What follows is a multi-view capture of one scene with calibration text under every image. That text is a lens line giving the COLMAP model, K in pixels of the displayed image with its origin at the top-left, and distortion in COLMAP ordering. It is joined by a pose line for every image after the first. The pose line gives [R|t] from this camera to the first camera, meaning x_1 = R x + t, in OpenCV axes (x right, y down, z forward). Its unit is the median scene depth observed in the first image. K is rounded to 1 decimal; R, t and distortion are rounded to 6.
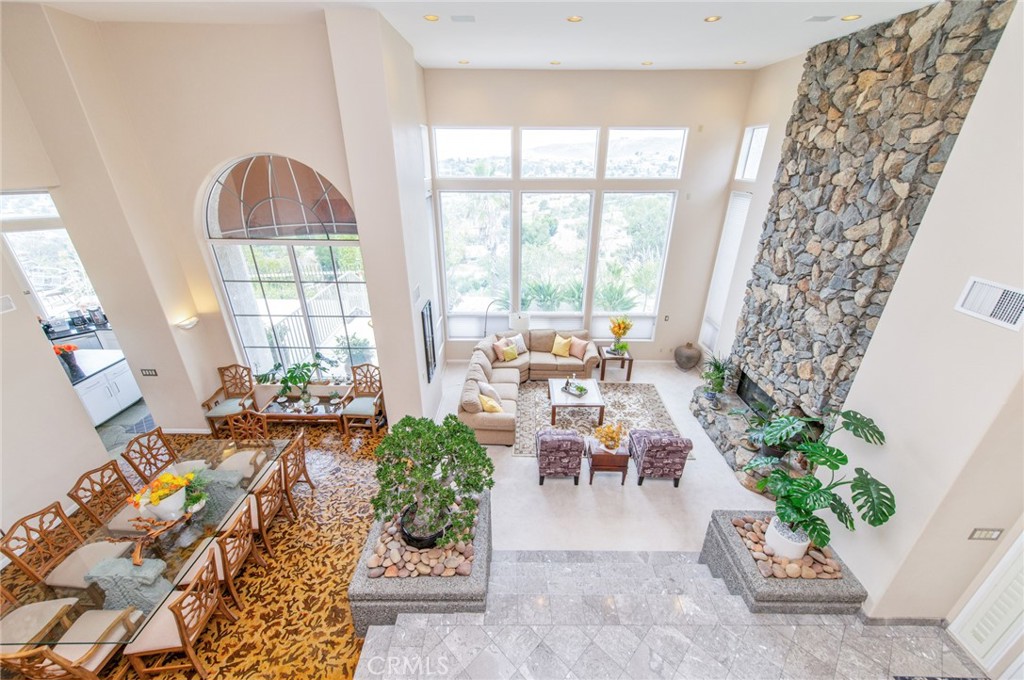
lens RADIAL K [[403.6, 0, 512.0], [0, 403.6, 340.0], [0, 0, 1]] dist [0.030982, -0.012539]
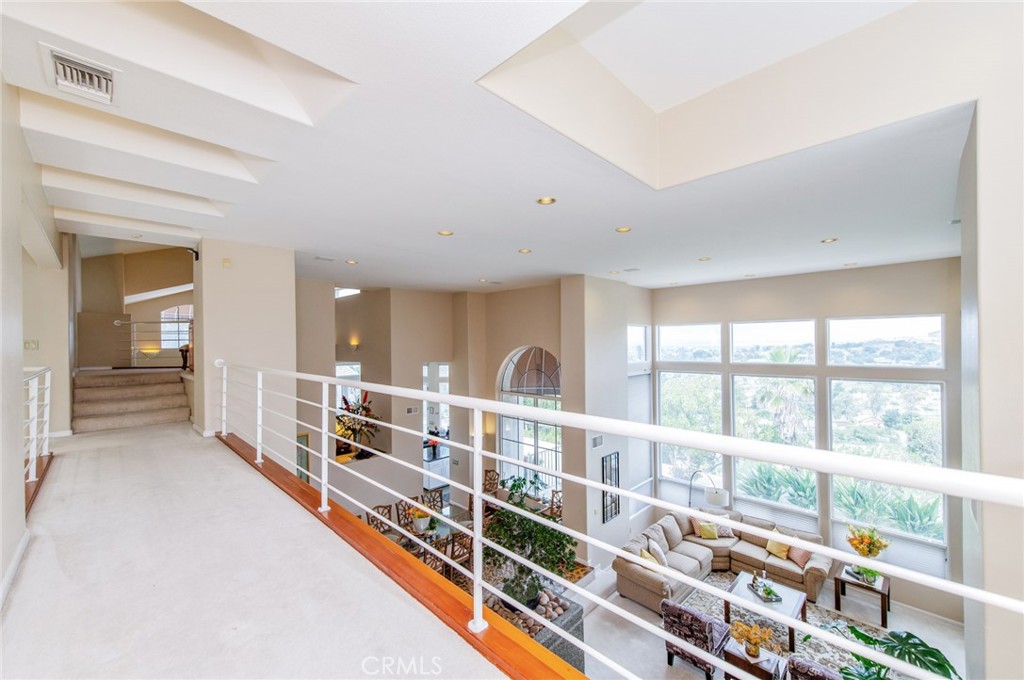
lens RADIAL K [[403.6, 0, 512.0], [0, 403.6, 340.0], [0, 0, 1]] dist [0.030982, -0.012539]
pose [[0.711660, -0.017556, -0.702305, 0.375146], [-0.278189, 0.910928, -0.304666, 0.047520], [0.645098, 0.412191, 0.643387, -0.122455]]
